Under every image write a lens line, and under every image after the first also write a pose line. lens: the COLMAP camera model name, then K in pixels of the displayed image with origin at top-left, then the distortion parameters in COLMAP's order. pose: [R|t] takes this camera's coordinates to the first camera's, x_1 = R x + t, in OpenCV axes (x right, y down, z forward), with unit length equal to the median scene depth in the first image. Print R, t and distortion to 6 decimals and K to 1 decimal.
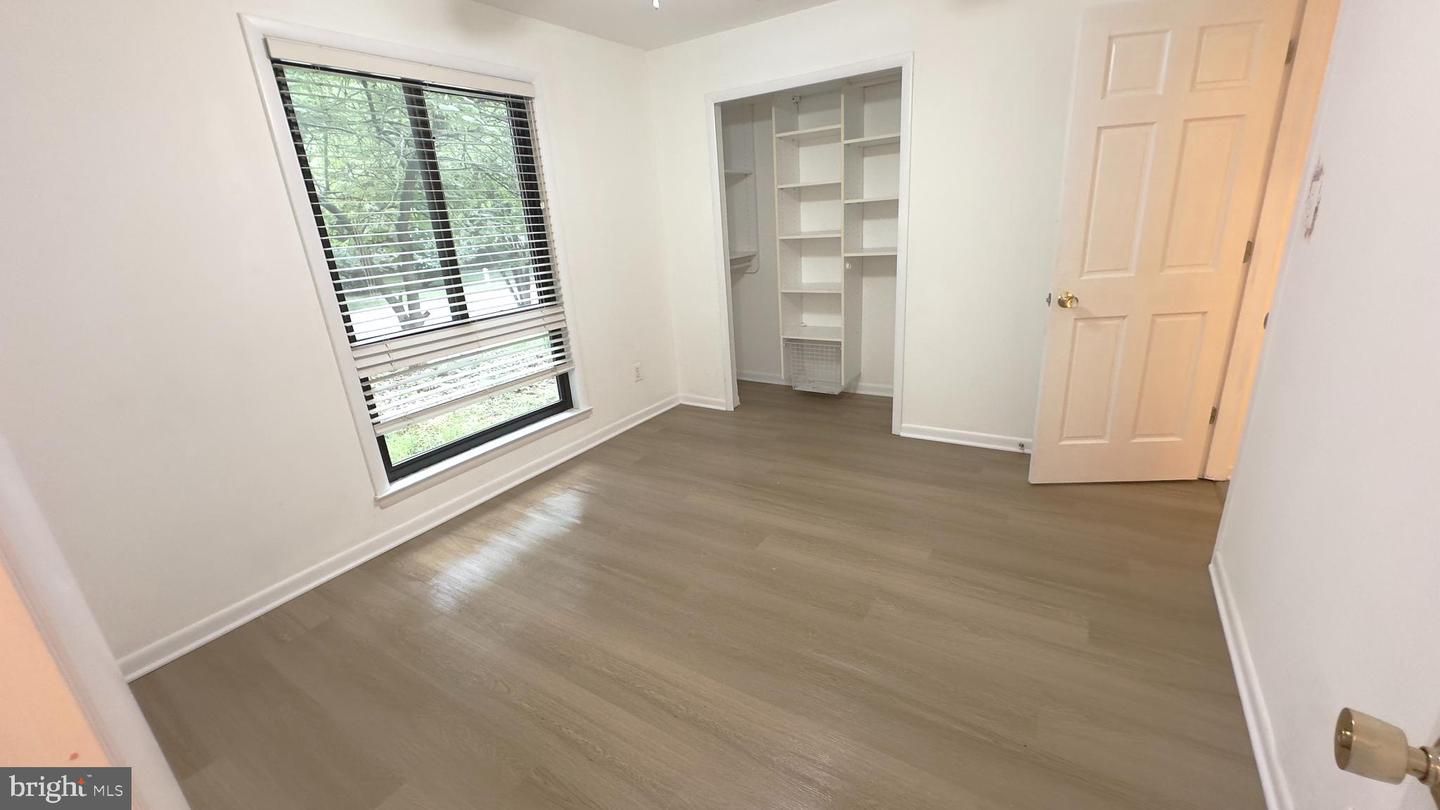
lens RADIAL K [[576.7, 0, 715.4], [0, 576.7, 407.3], [0, 0, 1]] dist [-0.003442, 0.000021]
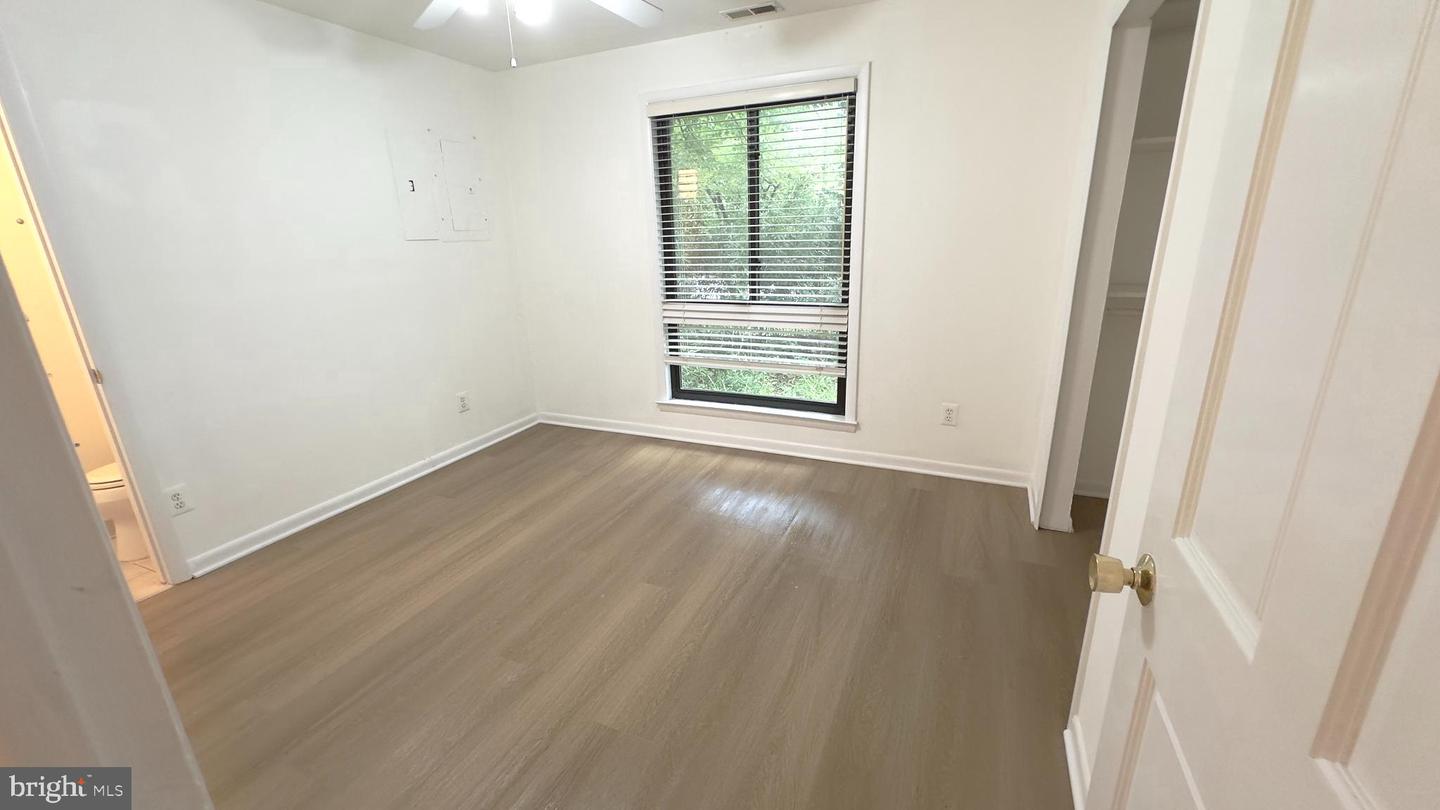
lens RADIAL K [[576.7, 0, 715.2], [0, 576.7, 399.4], [0, 0, 1]] dist [-0.003442, 0.000021]
pose [[0.152813, 0.340724, -0.927661, 0.807918], [-0.295414, 0.911515, 0.286131, -0.314688], [0.943069, 0.230320, 0.239946, 0.755127]]
